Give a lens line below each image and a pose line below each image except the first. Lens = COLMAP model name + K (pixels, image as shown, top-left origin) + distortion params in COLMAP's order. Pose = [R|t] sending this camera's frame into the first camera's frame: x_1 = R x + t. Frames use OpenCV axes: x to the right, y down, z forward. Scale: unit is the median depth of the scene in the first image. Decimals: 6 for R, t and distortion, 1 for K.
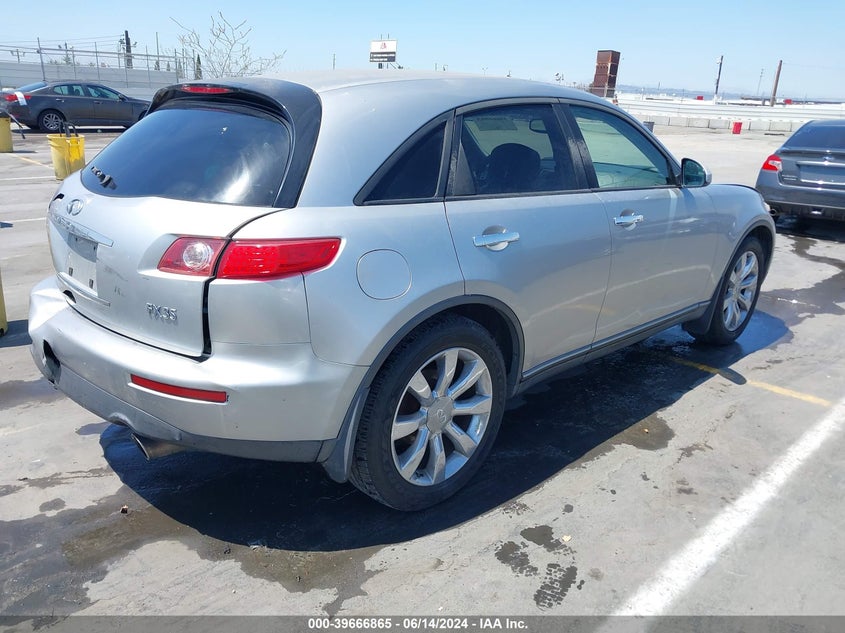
lens RADIAL K [[665.9, 0, 422.5], [0, 665.9, 316.5], [0, 0, 1]] dist [0.001825, 0.000742]
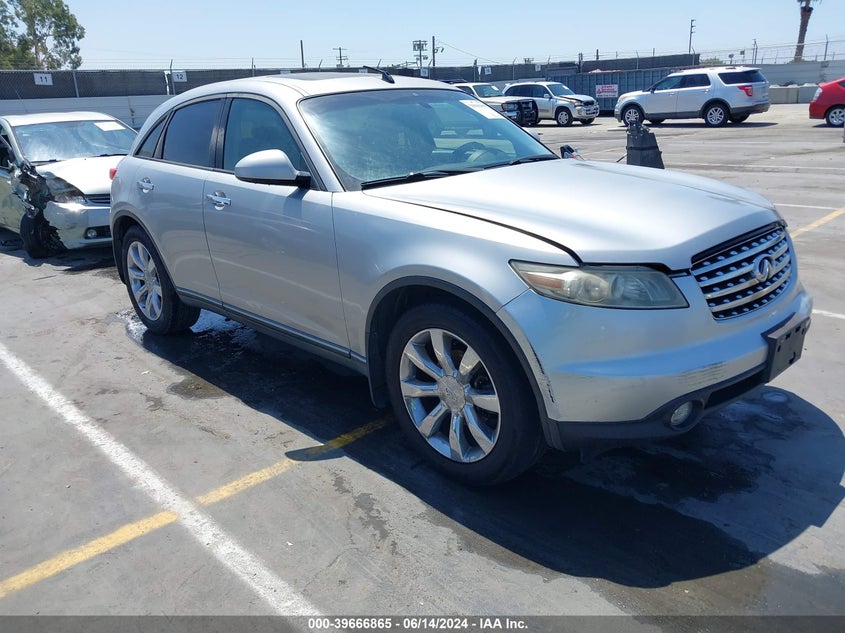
lens RADIAL K [[665.9, 0, 422.5], [0, 665.9, 316.5], [0, 0, 1]] dist [0.001825, 0.000742]
pose [[0.002490, 0.323407, -0.946257, 1.043861], [-0.227987, 0.921523, 0.314353, -0.294538], [0.973661, 0.214951, 0.076027, 0.951857]]
